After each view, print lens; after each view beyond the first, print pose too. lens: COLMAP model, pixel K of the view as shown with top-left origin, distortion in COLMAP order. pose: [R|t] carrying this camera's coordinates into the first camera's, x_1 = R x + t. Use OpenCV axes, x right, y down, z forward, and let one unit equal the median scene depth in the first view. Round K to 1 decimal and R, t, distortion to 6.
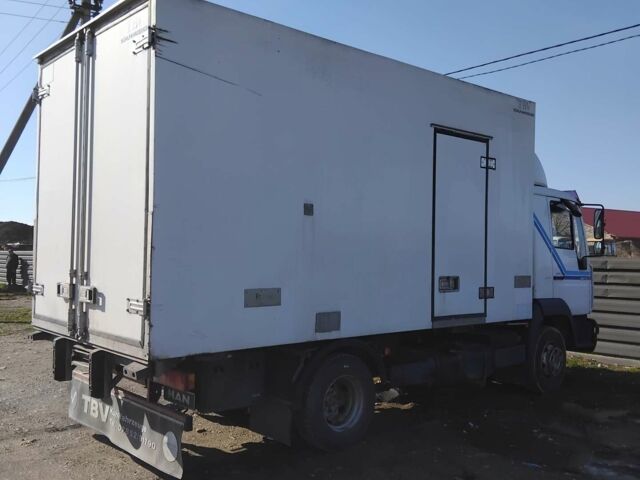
lens RADIAL K [[626.4, 0, 320.0], [0, 626.4, 240.0], [0, 0, 1]] dist [0.092487, -0.011717]
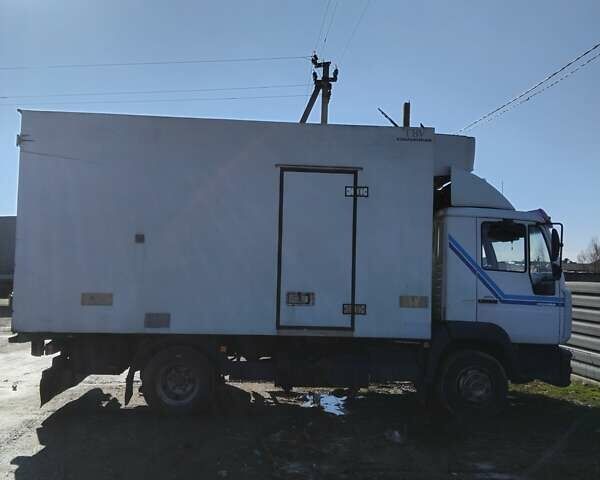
lens RADIAL K [[607.4, 0, 300.0], [0, 607.4, 240.0], [0, 0, 1]] dist [0.084218, -0.010510]
pose [[0.795745, -0.026862, -0.605035, 0.836640], [-0.003002, 0.998829, -0.048294, 0.014782], [0.605624, 0.040246, 0.794733, 0.097053]]
